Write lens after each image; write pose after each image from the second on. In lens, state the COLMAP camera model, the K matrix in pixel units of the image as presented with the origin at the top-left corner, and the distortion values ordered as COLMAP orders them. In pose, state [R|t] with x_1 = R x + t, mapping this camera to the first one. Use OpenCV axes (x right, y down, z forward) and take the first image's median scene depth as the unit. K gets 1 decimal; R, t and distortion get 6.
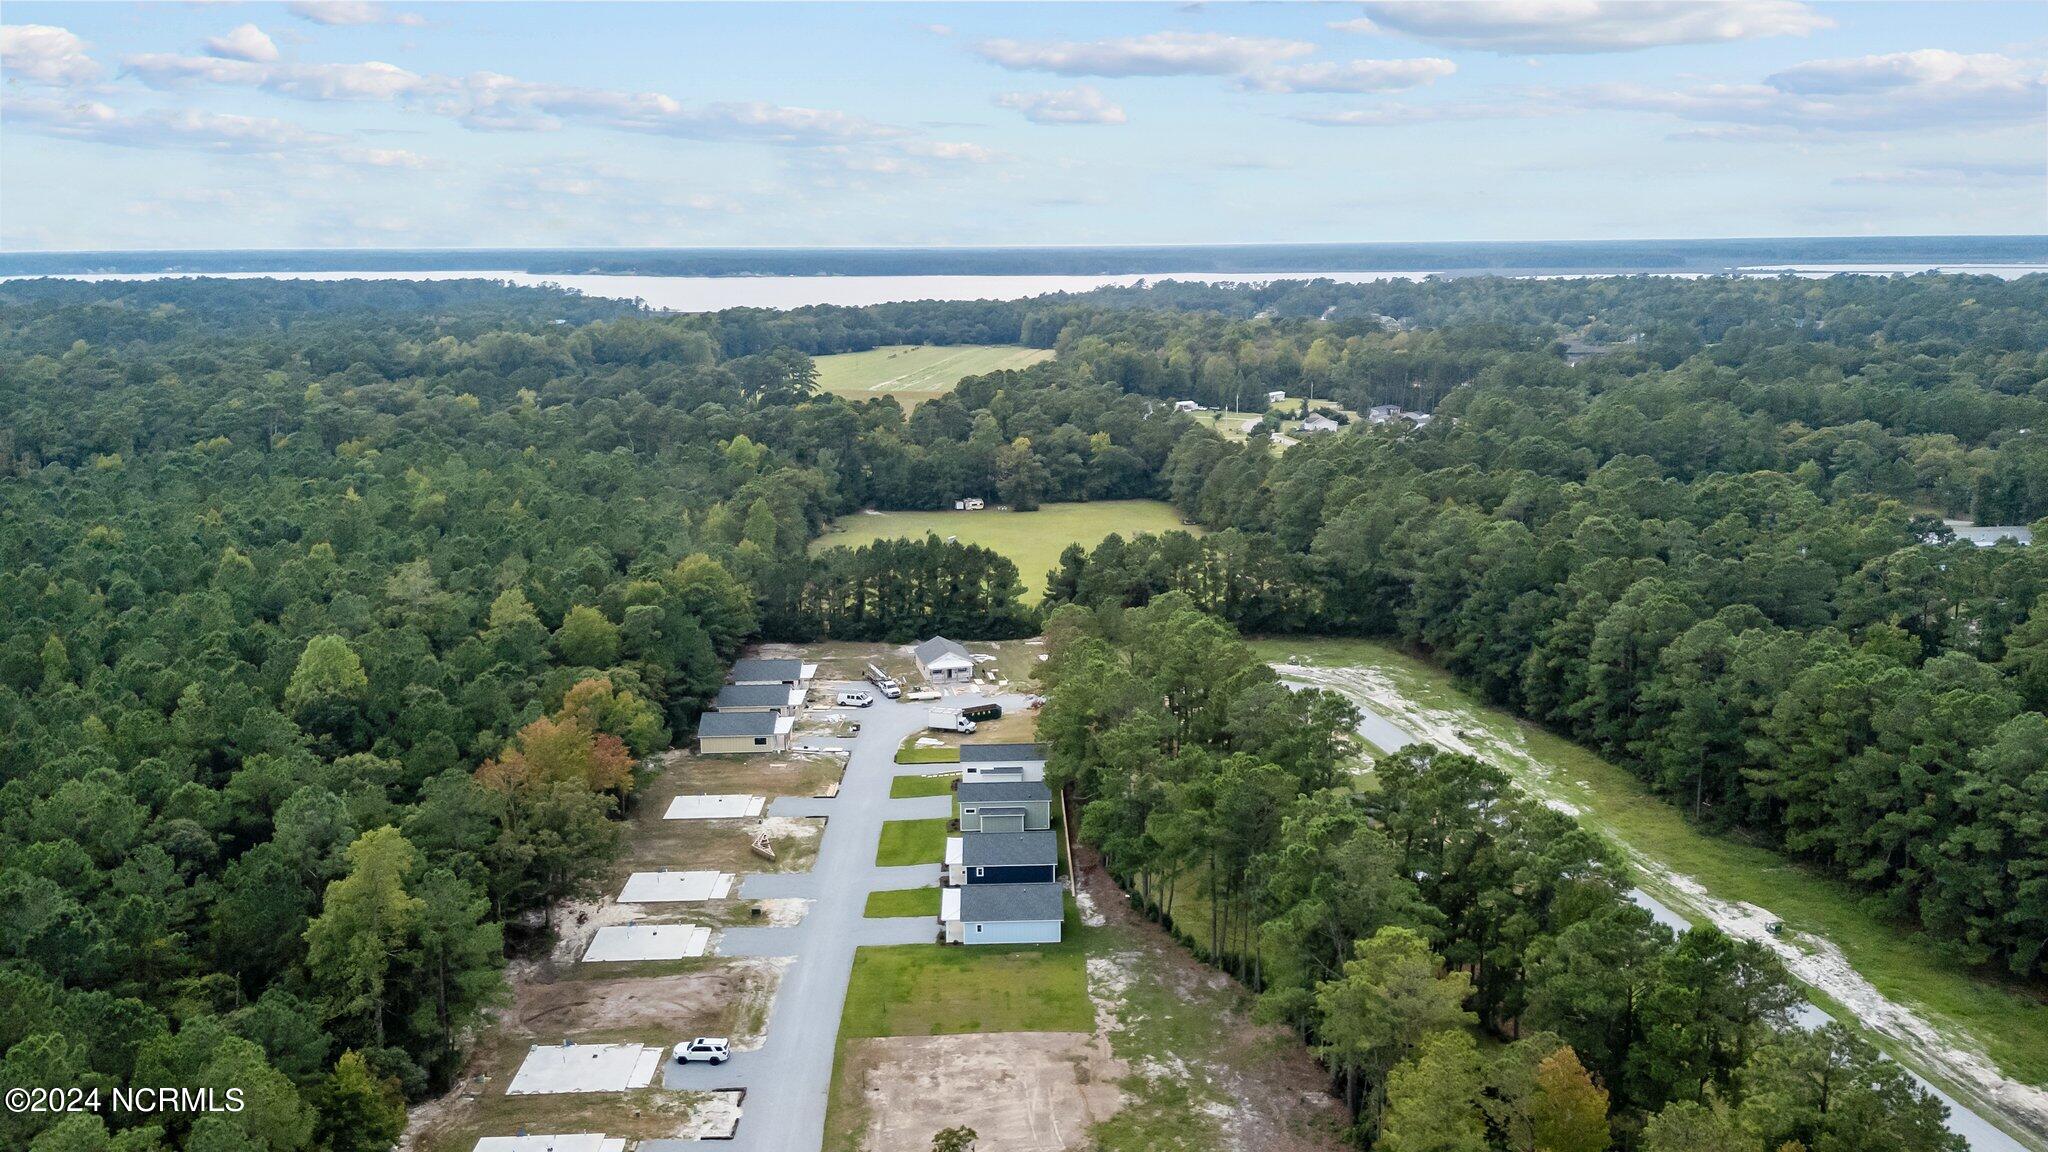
lens RADIAL K [[1502.6, 0, 1030.9], [0, 1502.6, 582.7], [0, 0, 1]] dist [0.086835, -0.089379]
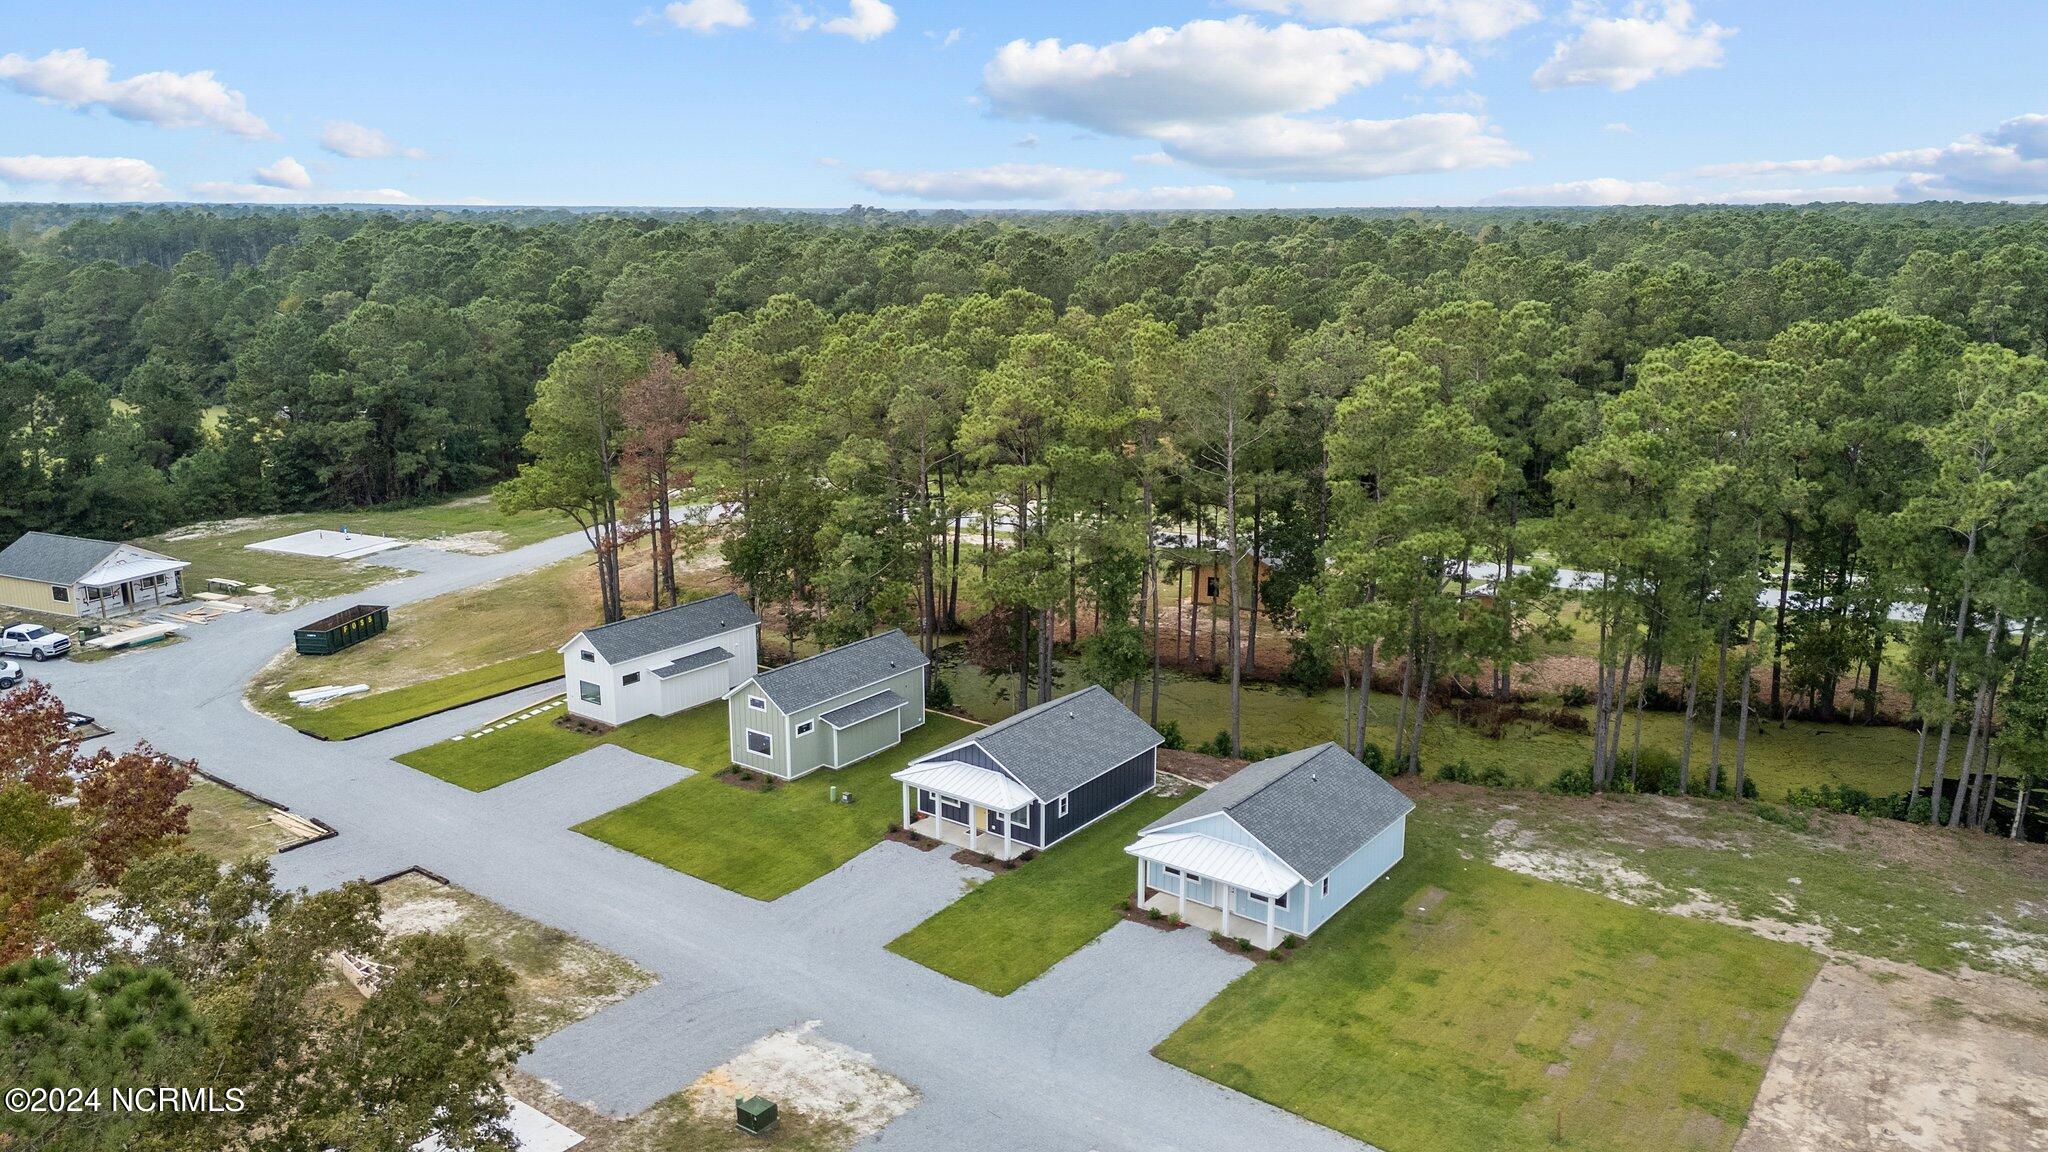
lens RADIAL K [[1502.6, 0, 1030.9], [0, 1502.6, 582.7], [0, 0, 1]] dist [0.086835, -0.089379]
pose [[0.616539, -0.181637, 0.766086, -0.334991], [0.169528, 0.980827, 0.096117, 0.082549], [-0.768856, 0.070613, 0.635511, 0.691461]]
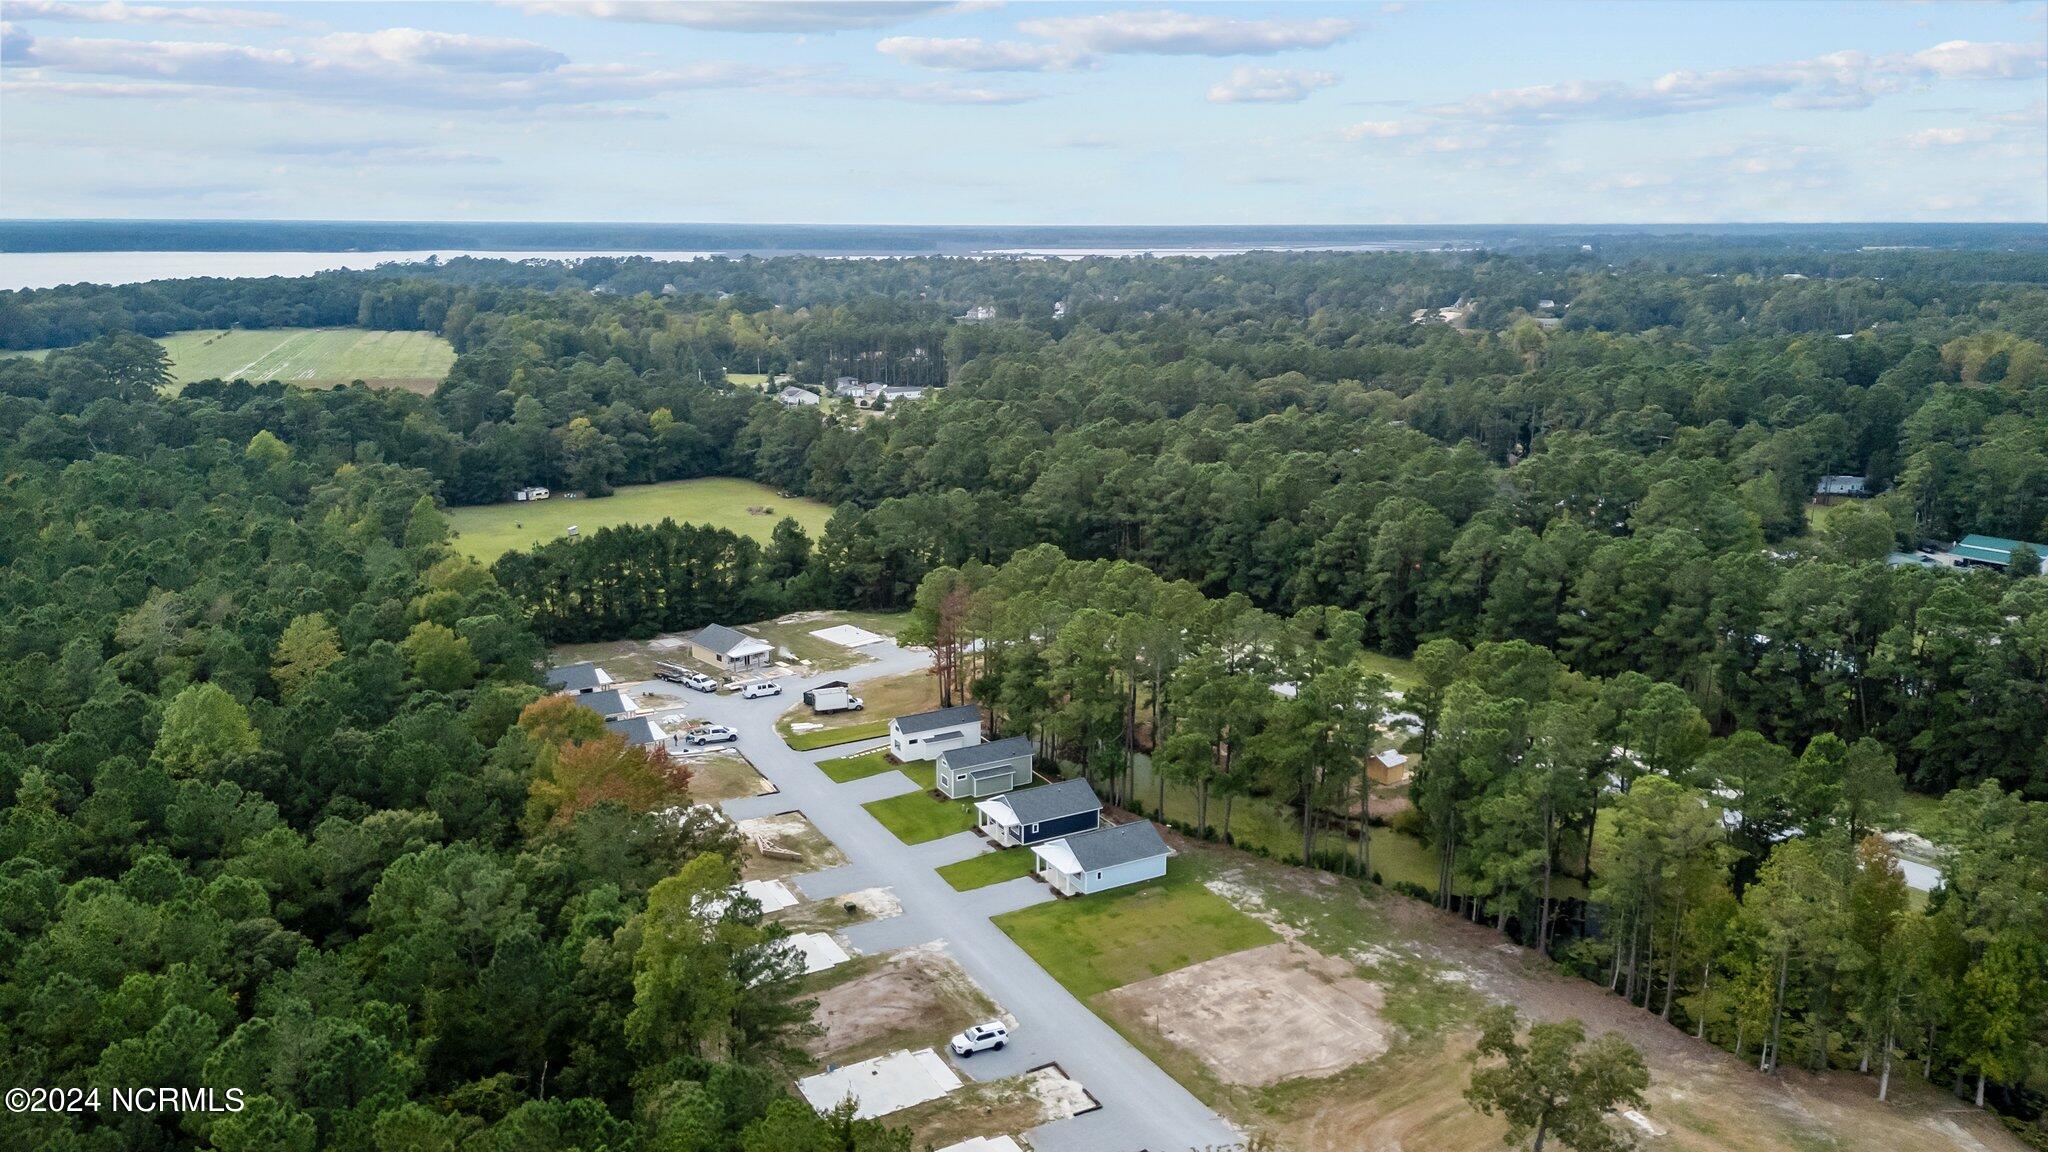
lens RADIAL K [[1502.6, 0, 1030.9], [0, 1502.6, 582.7], [0, 0, 1]] dist [0.086835, -0.089379]
pose [[0.886870, -0.100023, 0.451063, -0.444545], [0.094618, 0.994913, 0.034584, -0.004700], [-0.452227, 0.012007, 0.891822, 0.103339]]
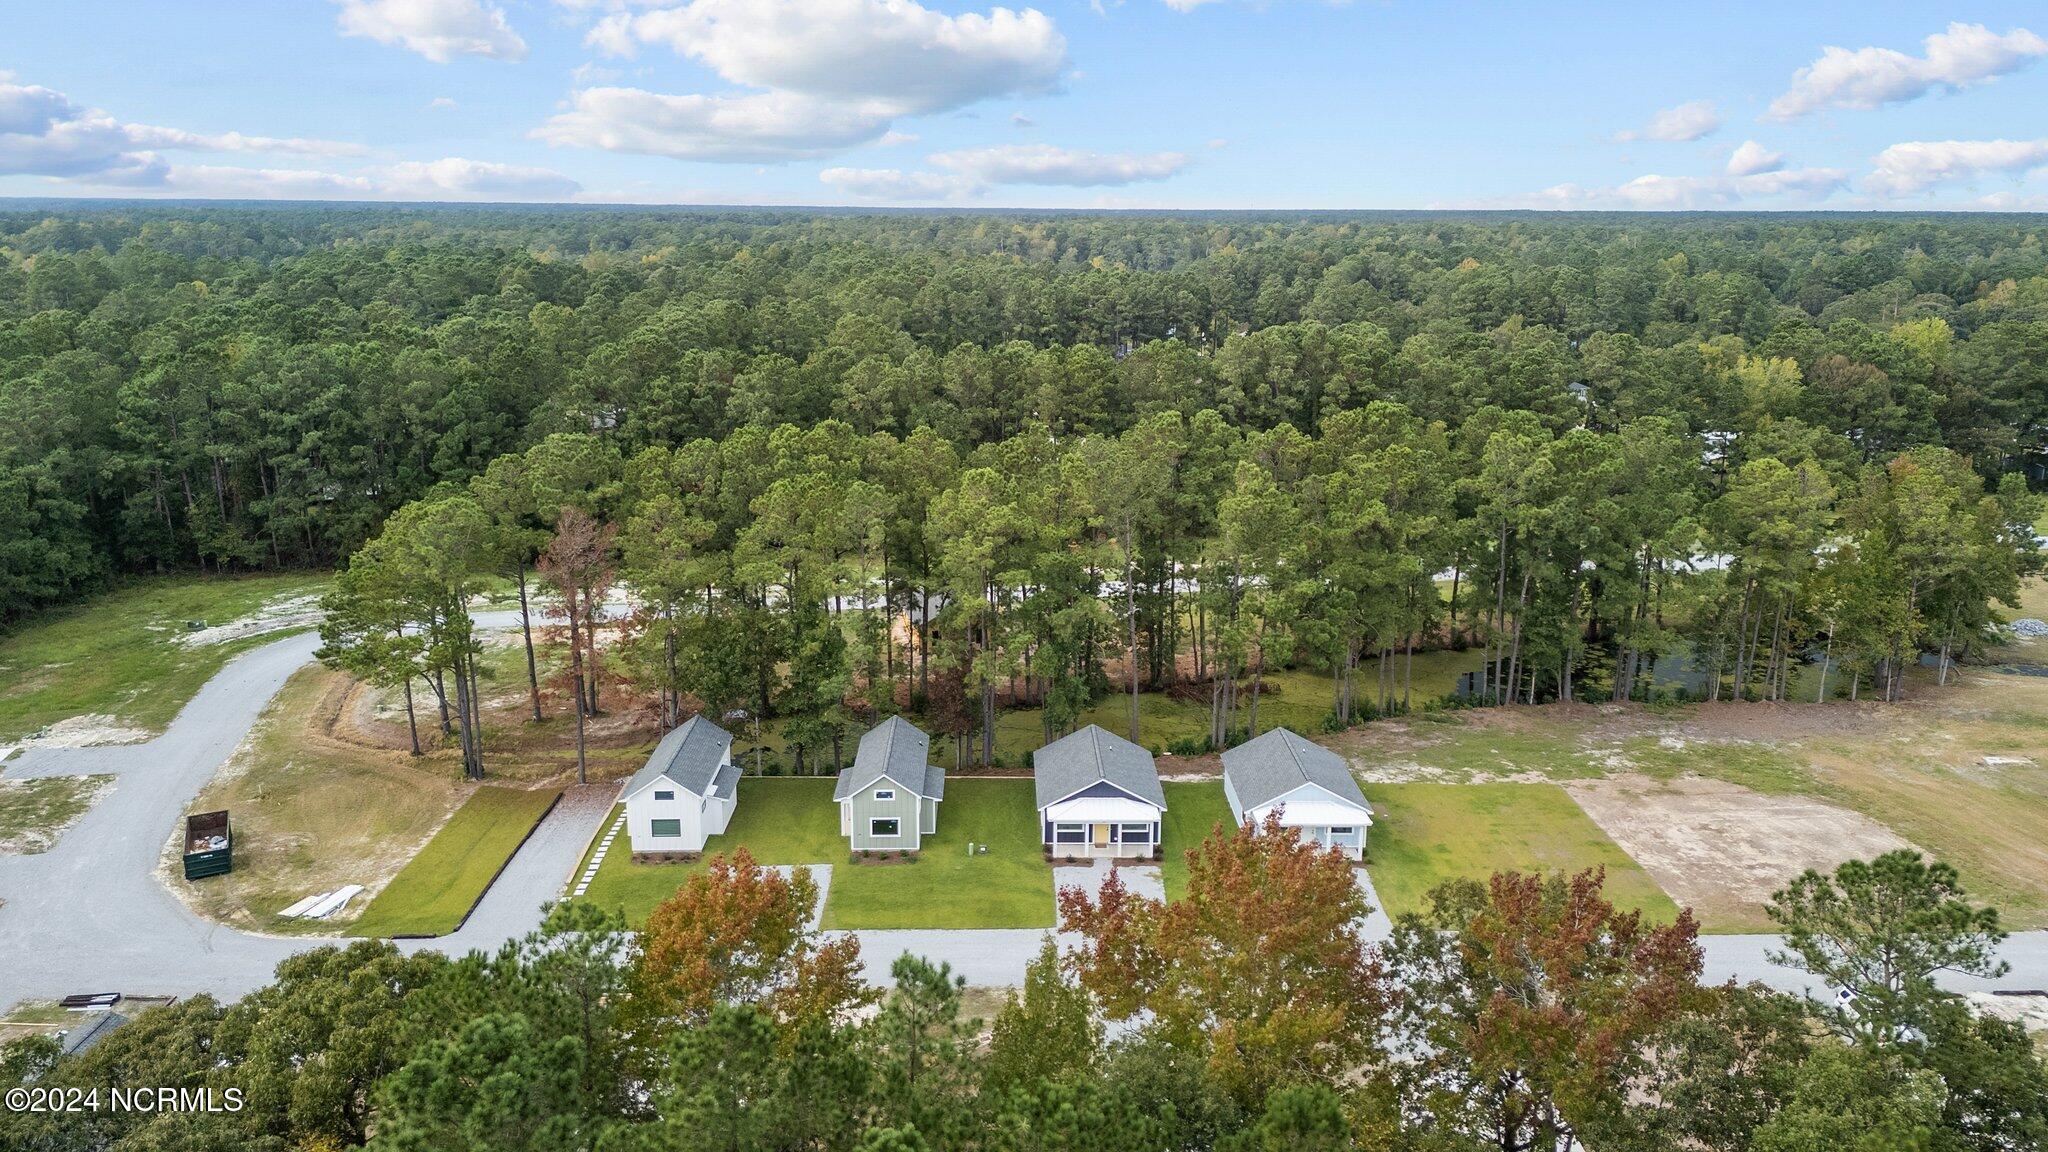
lens RADIAL K [[1515.4, 0, 1031.4], [0, 1515.4, 577.2], [0, 0, 1]] dist [0.088203, -0.088578]
pose [[0.002542, -0.228879, 0.973451, -0.566579], [0.217267, 0.950327, 0.222875, -0.039029], [-0.976109, 0.210932, 0.052143, 0.943053]]
